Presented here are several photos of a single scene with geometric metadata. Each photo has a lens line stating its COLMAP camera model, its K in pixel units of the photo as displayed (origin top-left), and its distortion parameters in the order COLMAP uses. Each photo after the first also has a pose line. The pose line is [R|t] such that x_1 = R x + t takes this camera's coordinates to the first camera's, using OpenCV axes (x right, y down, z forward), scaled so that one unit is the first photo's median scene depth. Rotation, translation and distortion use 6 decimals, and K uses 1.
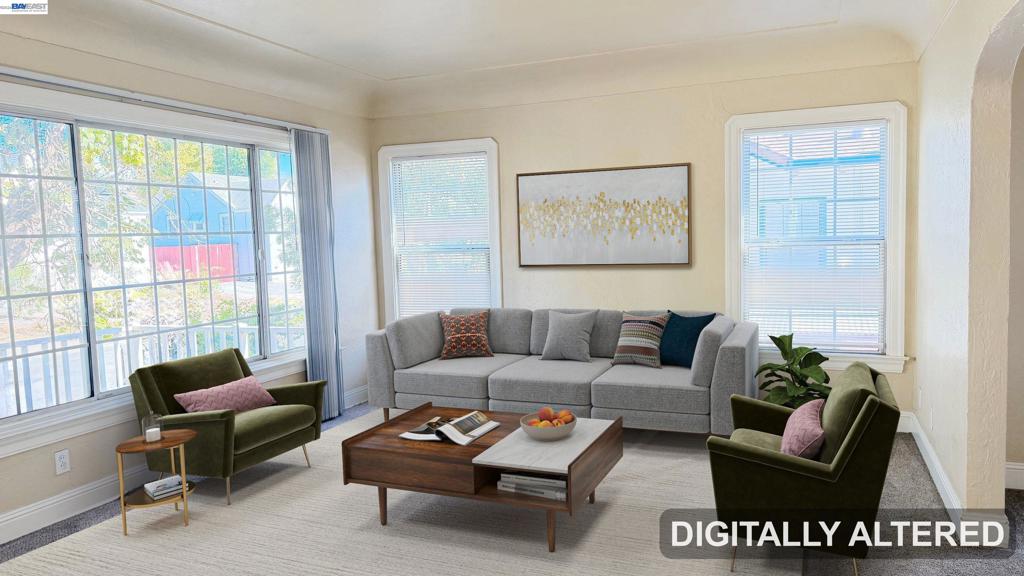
lens RADIAL K [[696.7, 0, 512.0], [0, 696.7, 288.0], [0, 0, 1]] dist [0.112352, -0.207734]
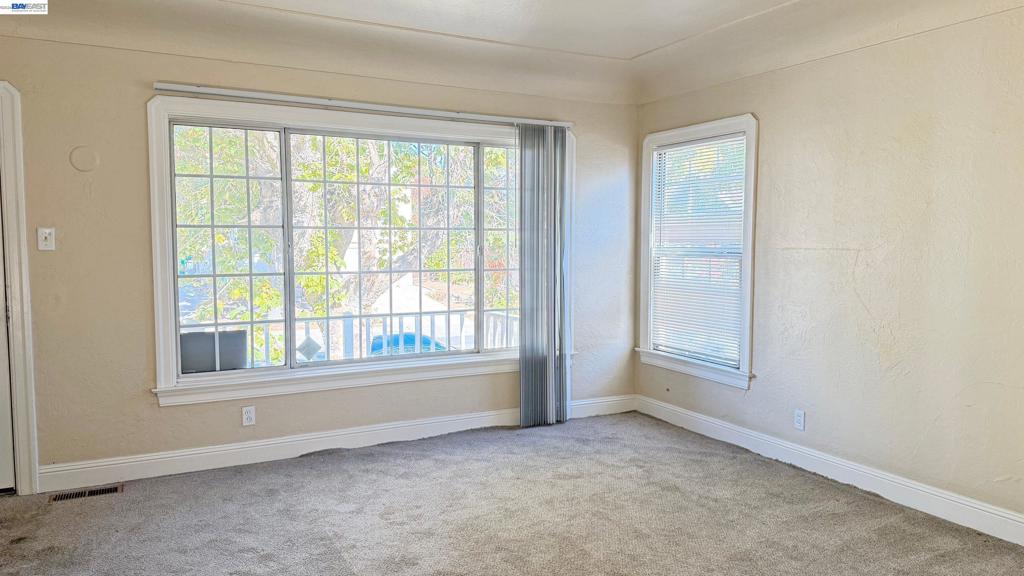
lens RADIAL K [[696.7, 0, 512.0], [0, 696.7, 288.0], [0, 0, 1]] dist [0.112352, -0.207734]
pose [[0.770637, 0.073380, -0.633036, 0.316527], [-0.071514, 0.997032, 0.028514, -0.024866], [0.633250, 0.023297, 0.773597, 0.245066]]
